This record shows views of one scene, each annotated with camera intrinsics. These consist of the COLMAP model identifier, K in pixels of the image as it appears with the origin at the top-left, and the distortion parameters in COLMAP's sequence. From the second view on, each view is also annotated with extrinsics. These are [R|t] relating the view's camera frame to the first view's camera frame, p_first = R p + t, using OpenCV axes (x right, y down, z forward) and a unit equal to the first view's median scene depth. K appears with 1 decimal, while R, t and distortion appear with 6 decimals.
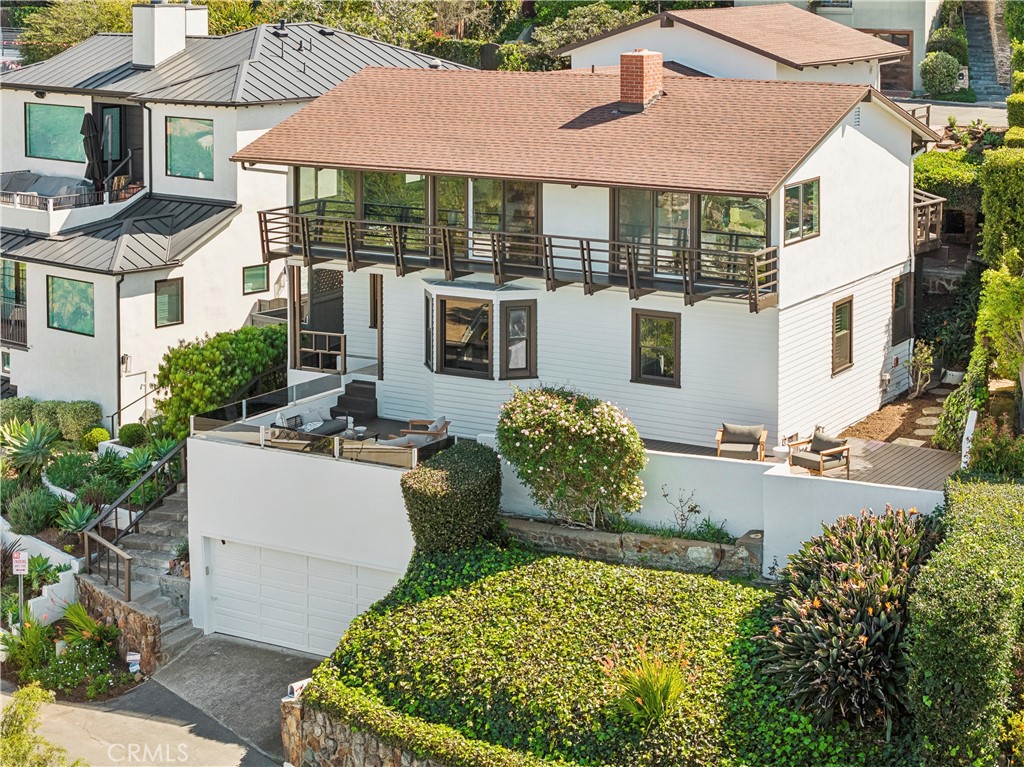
lens RADIAL K [[2092.5, 0, 512.0], [0, 2092.5, 383.5], [0, 0, 1]] dist [-0.159901, 0.489383]
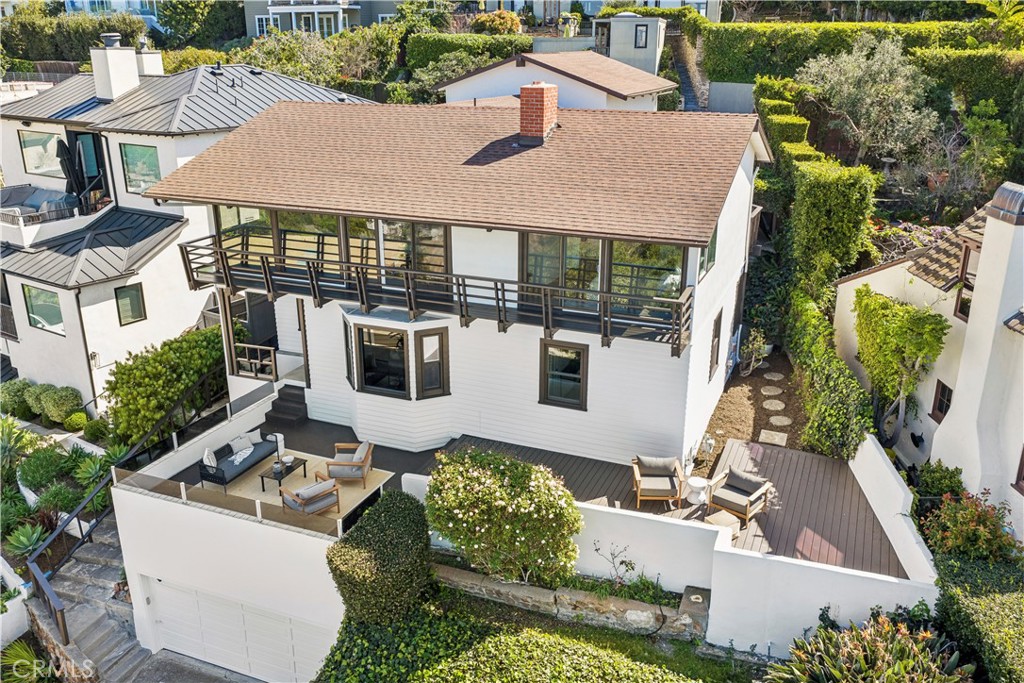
lens RADIAL K [[873.1, 0, 509.7], [0, 873.1, 398.3], [0, 0, 1]] dist [0.012768, -0.017788]
pose [[0.990597, -0.050230, 0.127258, -0.014657], [0.026593, 0.983115, 0.181044, -0.078803], [-0.134203, -0.175957, 0.975207, 0.511318]]
